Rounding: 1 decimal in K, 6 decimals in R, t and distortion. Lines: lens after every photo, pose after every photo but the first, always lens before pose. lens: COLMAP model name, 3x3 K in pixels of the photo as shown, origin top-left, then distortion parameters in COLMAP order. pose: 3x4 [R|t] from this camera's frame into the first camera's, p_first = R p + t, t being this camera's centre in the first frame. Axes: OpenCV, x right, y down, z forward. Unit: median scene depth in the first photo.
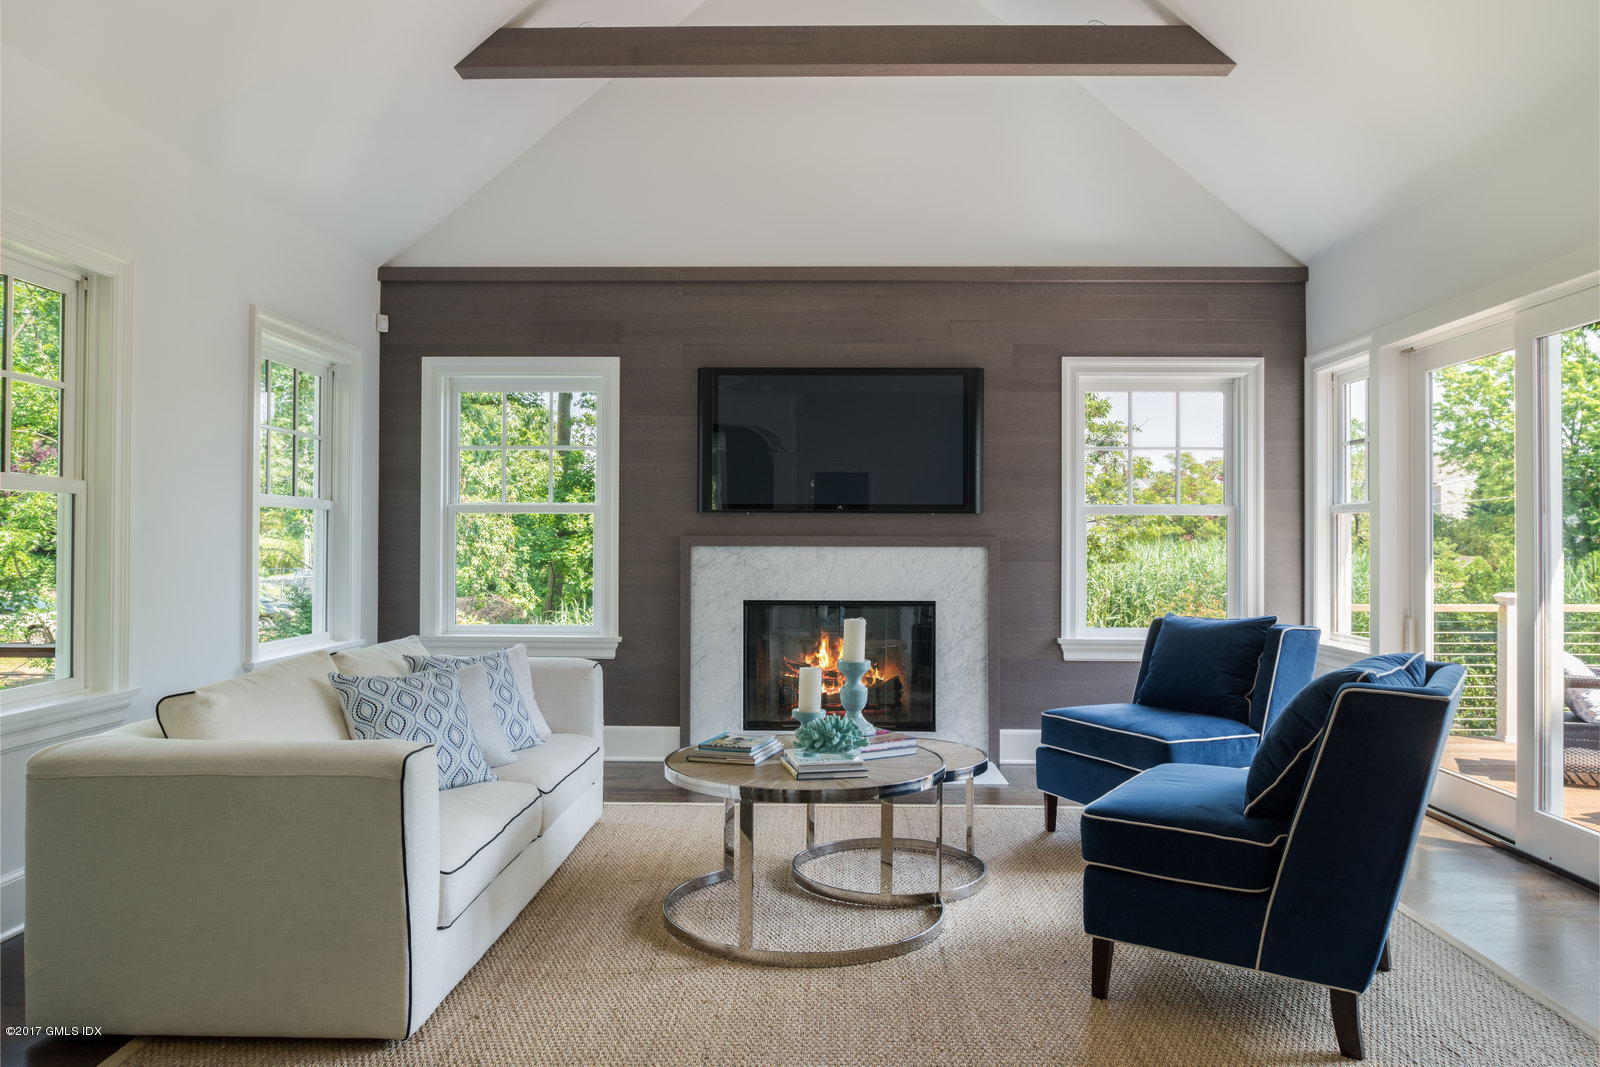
lens RADIAL K [[1096.5, 0, 845.8], [0, 1096.5, 534.1], [0, 0, 1]] dist [-0.023466, 0.003754]
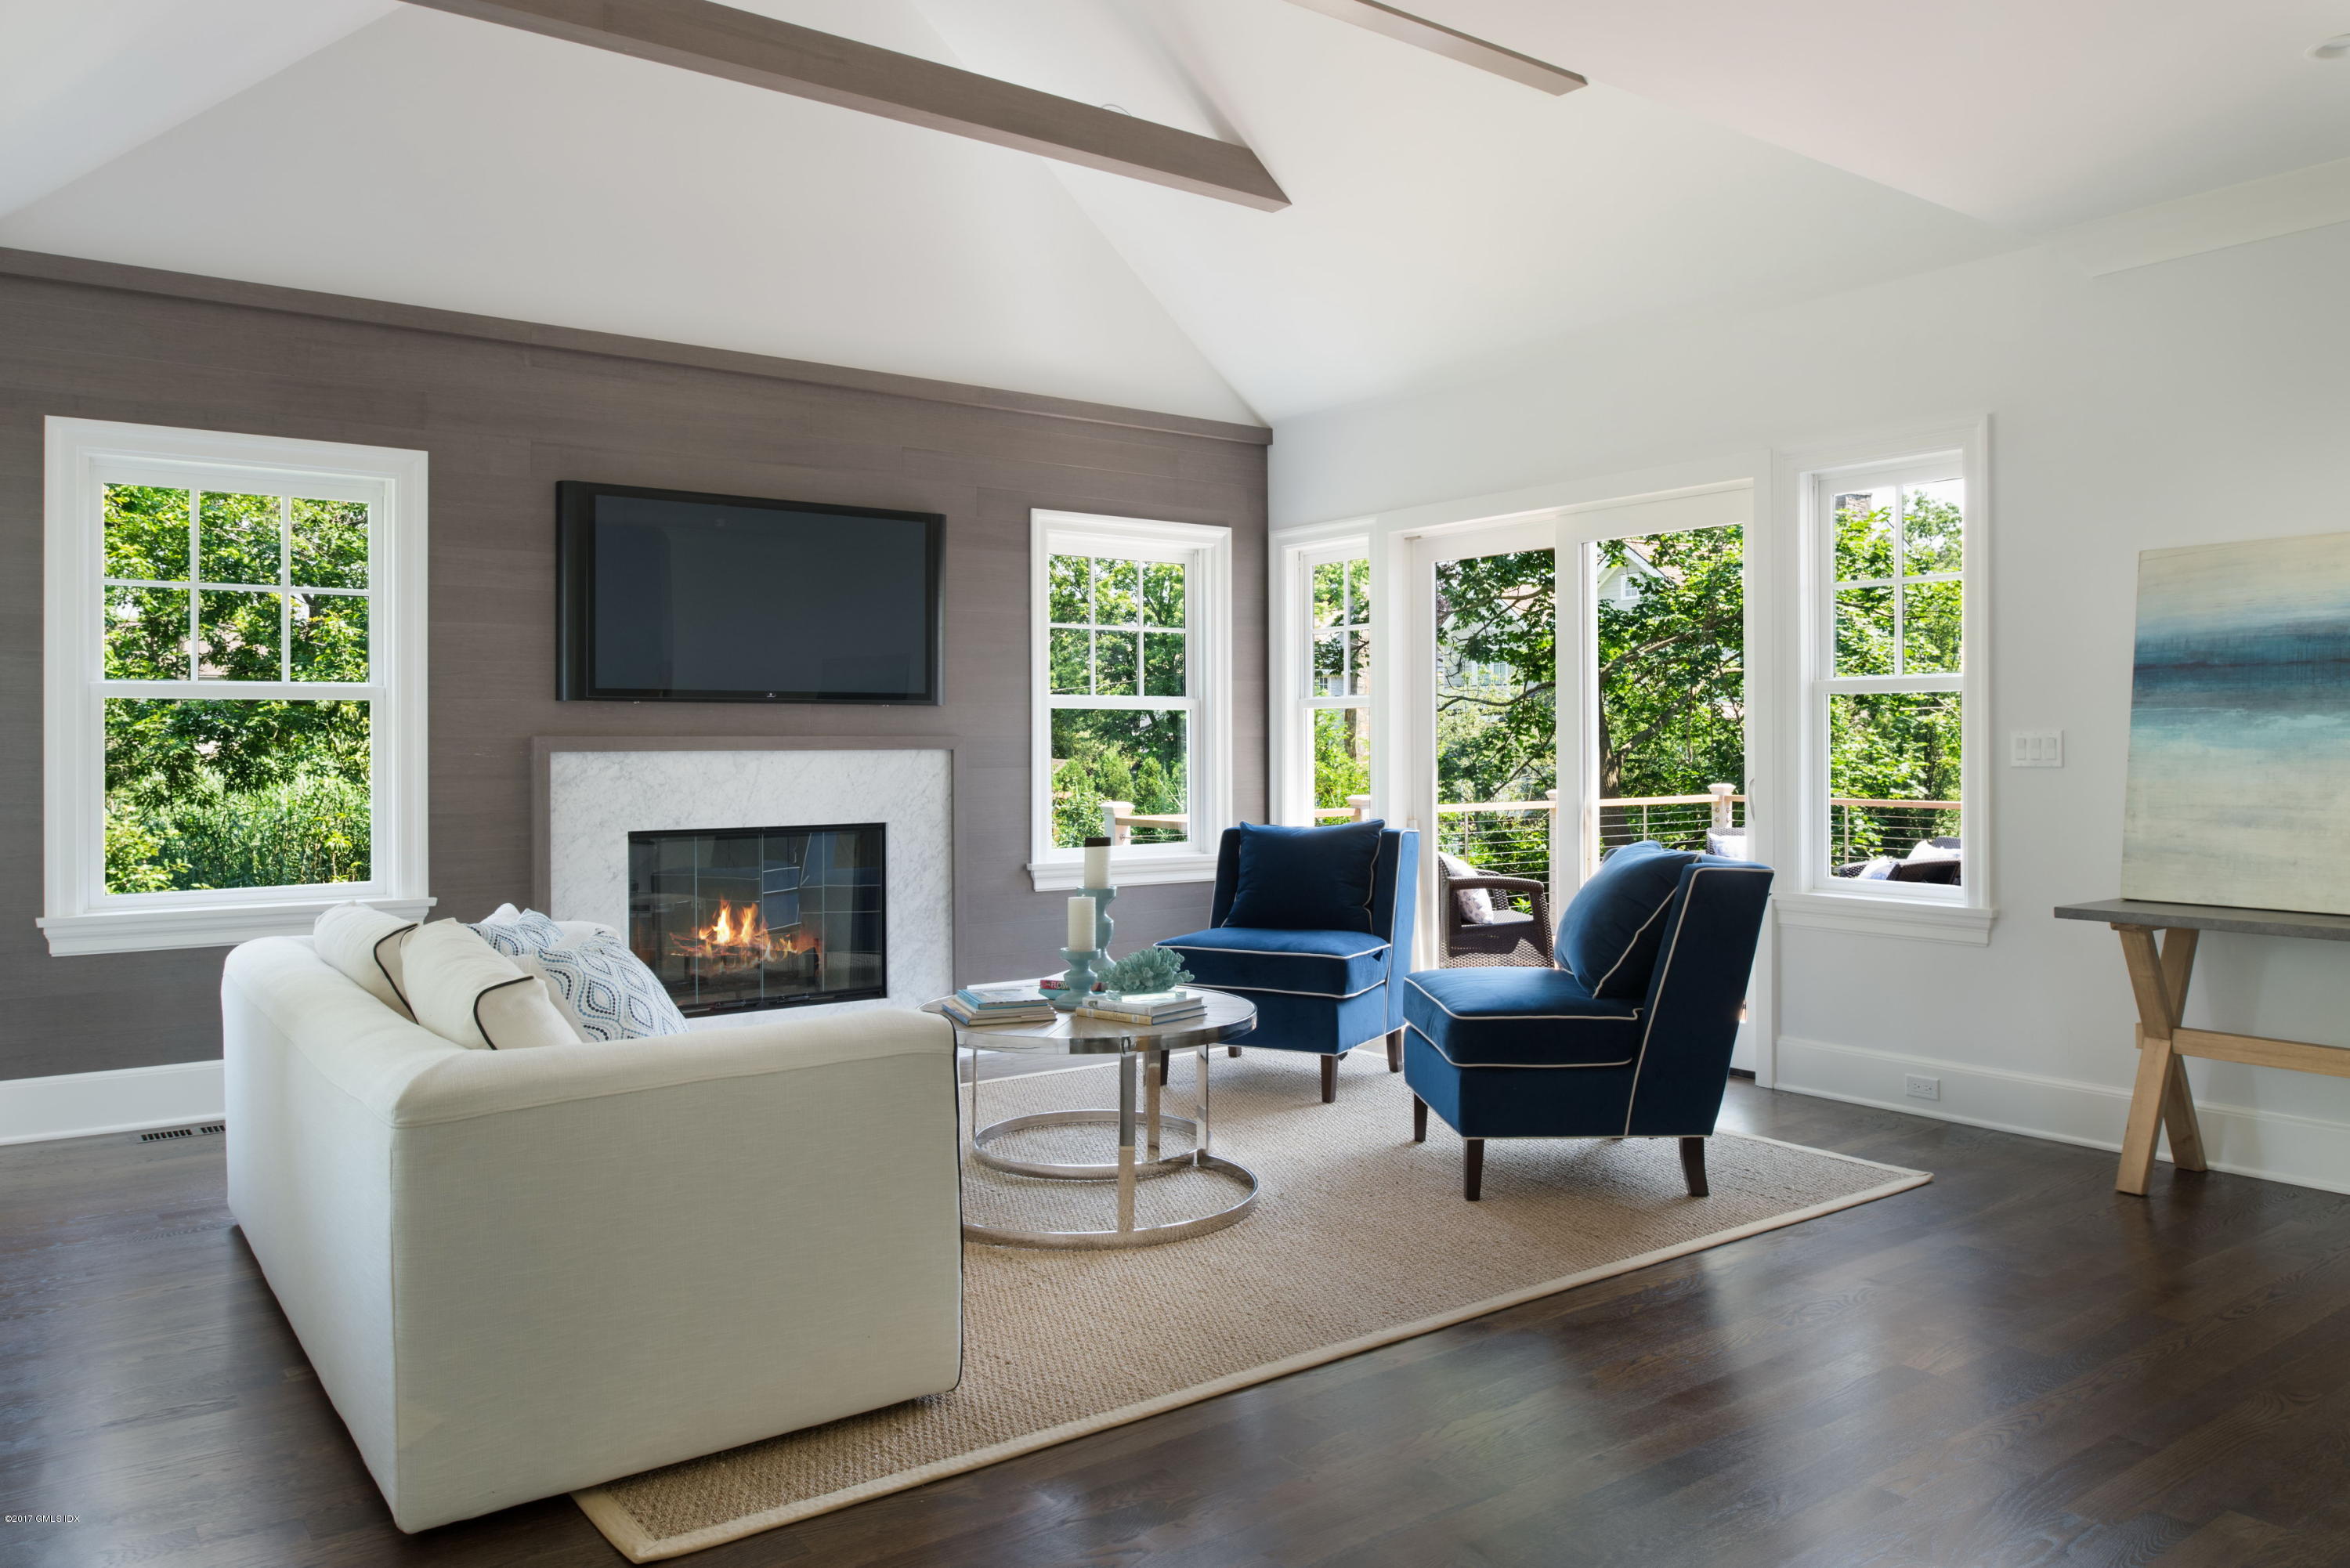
lens RADIAL K [[1610.3, 0, 1224.4], [0, 1610.3, 758.7], [0, 0, 1]] dist [-0.023466, 0.003754]
pose [[0.789935, -0.011668, 0.613079, -0.409738], [0.001470, 0.999852, 0.017135, -0.000873], [-0.613189, -0.012634, 0.789835, -0.005573]]
